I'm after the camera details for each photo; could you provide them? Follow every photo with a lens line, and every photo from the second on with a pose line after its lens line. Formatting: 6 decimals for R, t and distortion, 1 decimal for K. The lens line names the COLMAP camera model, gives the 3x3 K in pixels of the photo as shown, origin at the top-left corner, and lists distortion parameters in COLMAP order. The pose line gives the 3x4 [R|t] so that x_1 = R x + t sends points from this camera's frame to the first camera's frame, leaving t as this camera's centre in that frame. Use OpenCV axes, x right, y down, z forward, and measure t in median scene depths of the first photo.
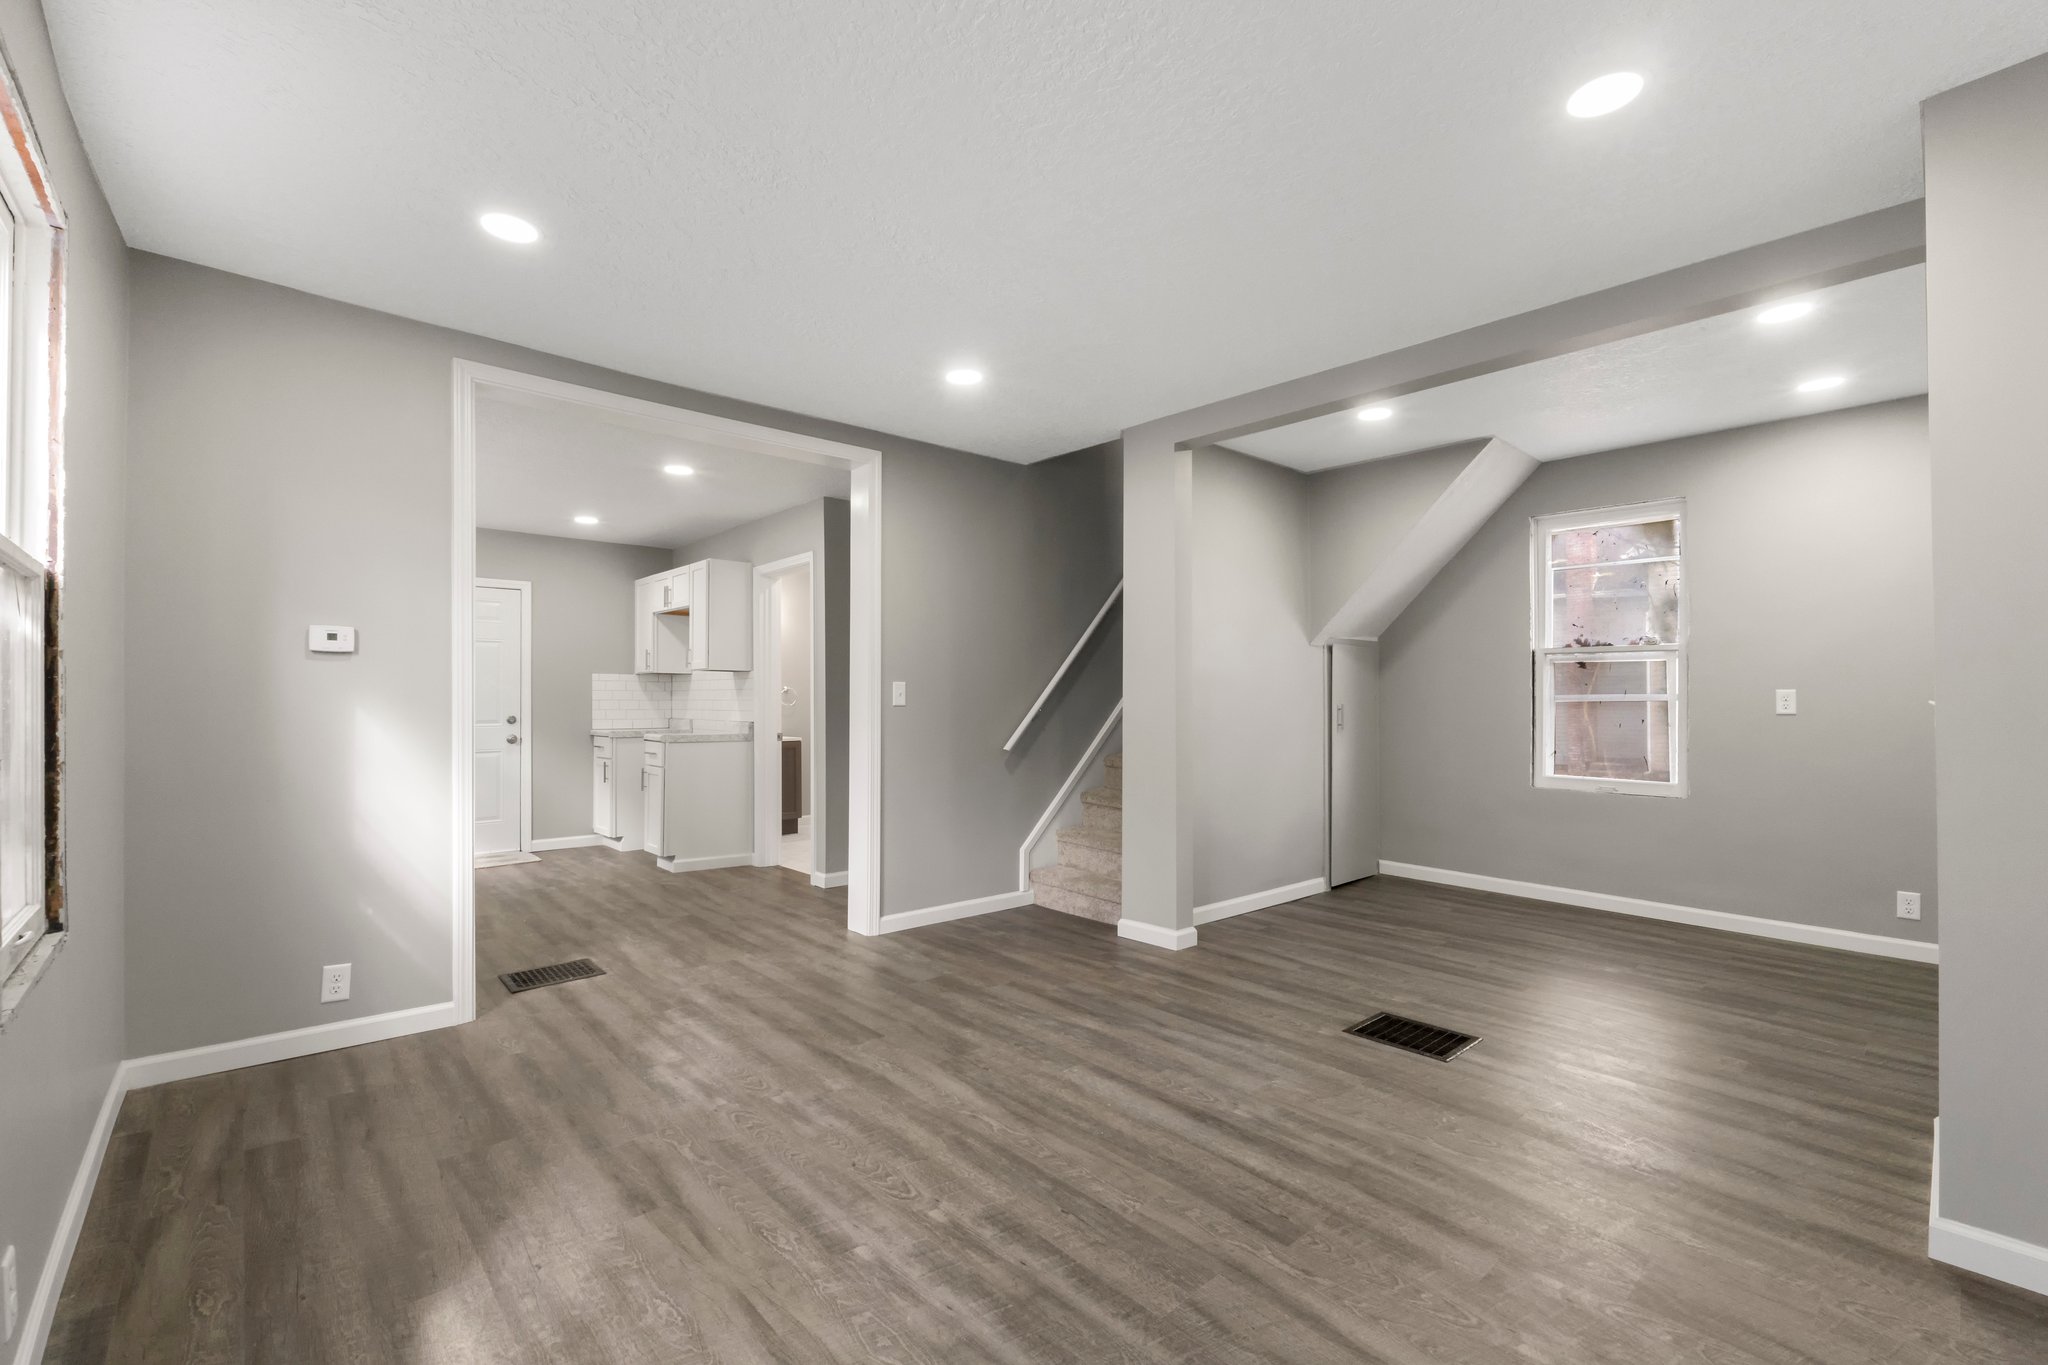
lens RADIAL K [[912.5, 0, 1033.4], [0, 912.5, 695.6], [0, 0, 1]] dist [-0.000270, -0.000206]
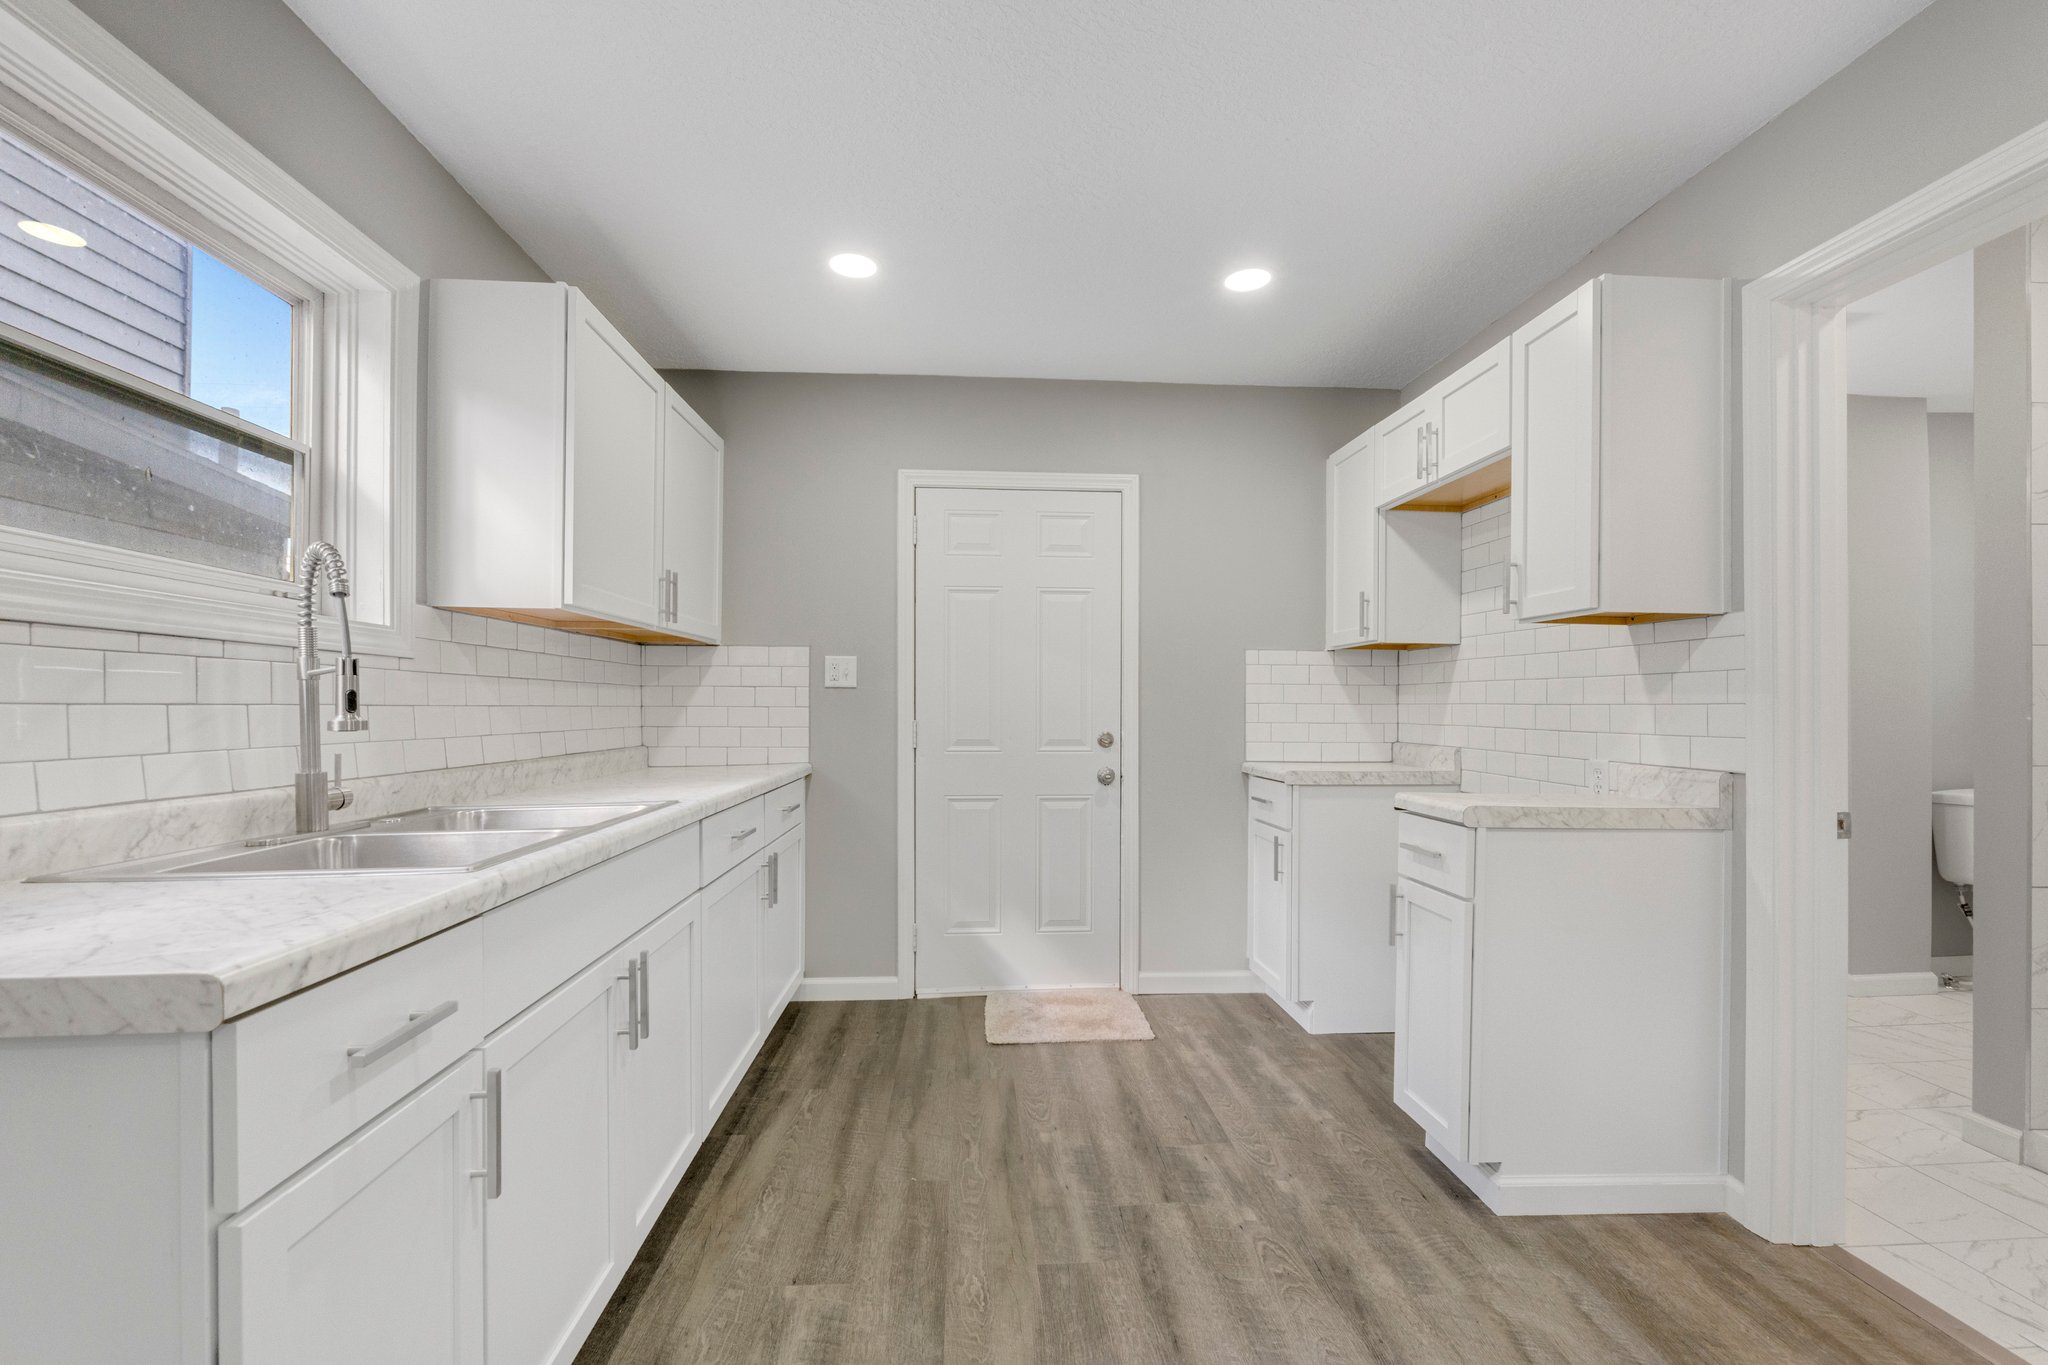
lens RADIAL K [[878.9, 0, 1030.2], [0, 878.9, 695.8], [0, 0, 1]] dist [-0.001317, 0.000031]
pose [[0.798143, -0.002425, -0.602463, -0.193809], [-0.002613, 0.999969, -0.007487, 0.003250], [0.602462, 0.007549, 0.798112, 0.366566]]
